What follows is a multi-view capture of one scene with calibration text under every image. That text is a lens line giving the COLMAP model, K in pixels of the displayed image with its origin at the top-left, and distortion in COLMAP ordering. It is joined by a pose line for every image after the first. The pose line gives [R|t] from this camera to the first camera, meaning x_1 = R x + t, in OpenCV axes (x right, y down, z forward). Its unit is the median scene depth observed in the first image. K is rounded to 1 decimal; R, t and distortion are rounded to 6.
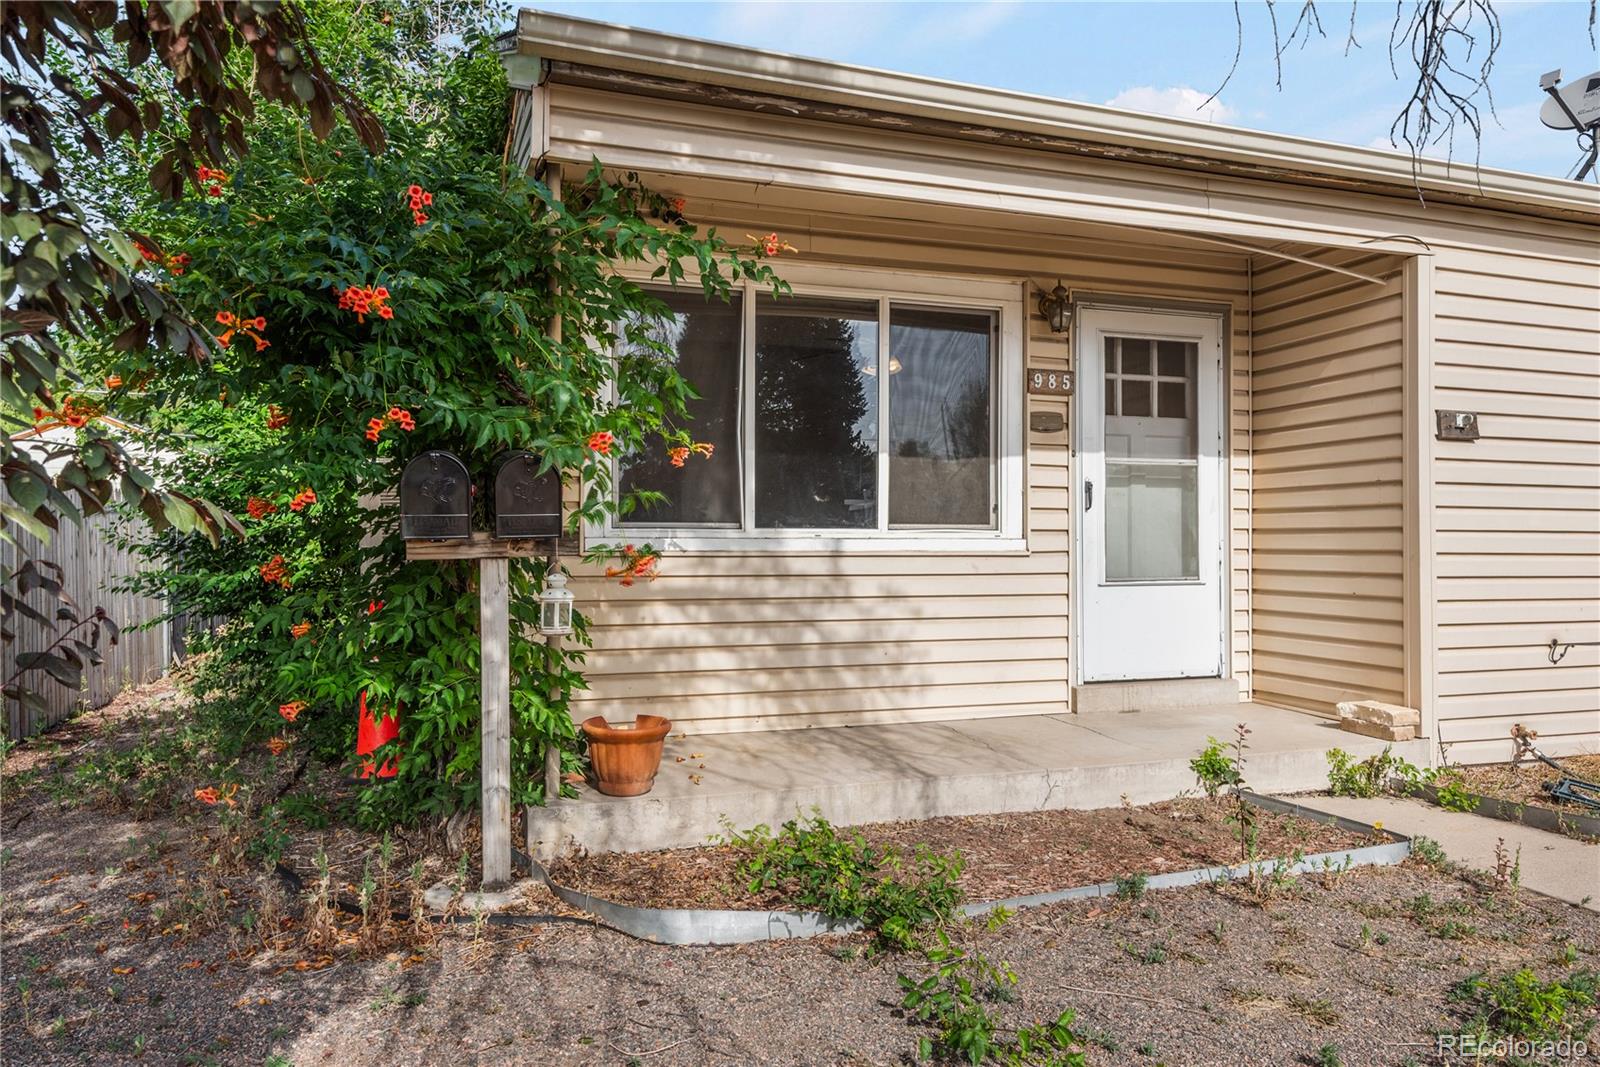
lens RADIAL K [[1081.6, 0, 800.1], [0, 1081.6, 535.7], [0, 0, 1]] dist [0.003153, 0.000685]
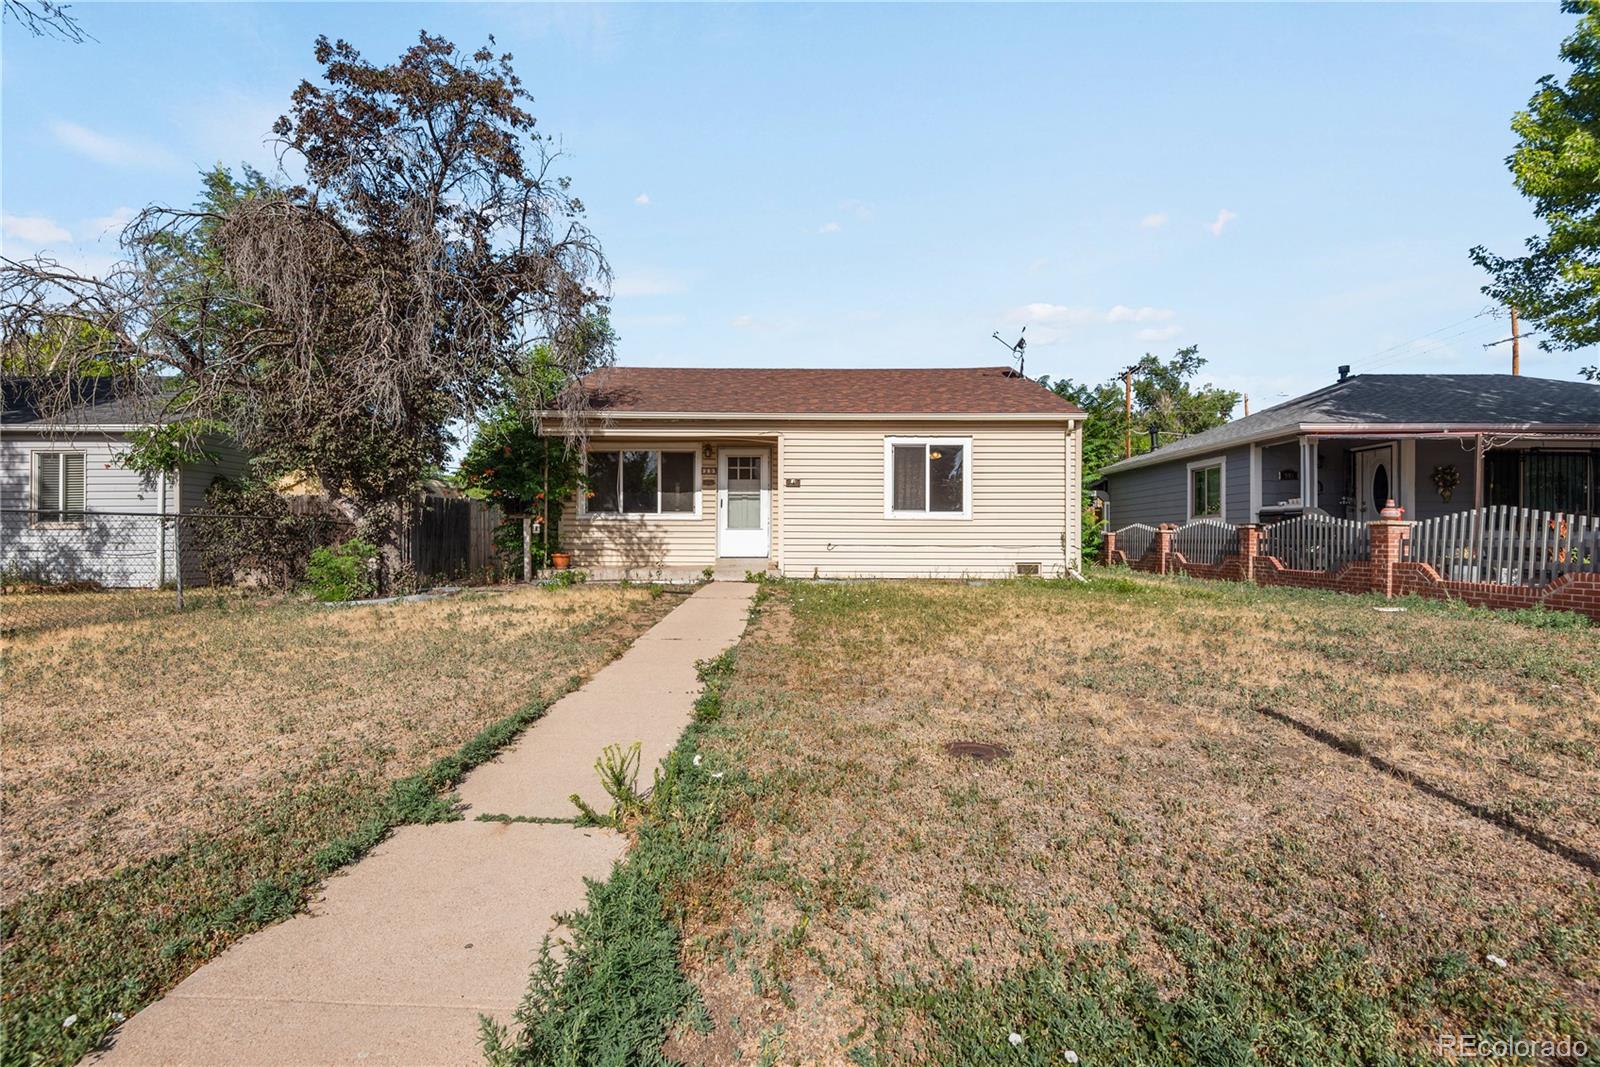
lens RADIAL K [[736.0, 0, 799.1], [0, 736.0, 530.6], [0, 0, 1]] dist [0.029047, -0.015078]
pose [[0.940072, 0.000483, -0.340974, 1.333621], [0.001201, 0.999988, 0.004729, 0.040641], [0.340973, -0.004855, 0.940061, -1.159734]]
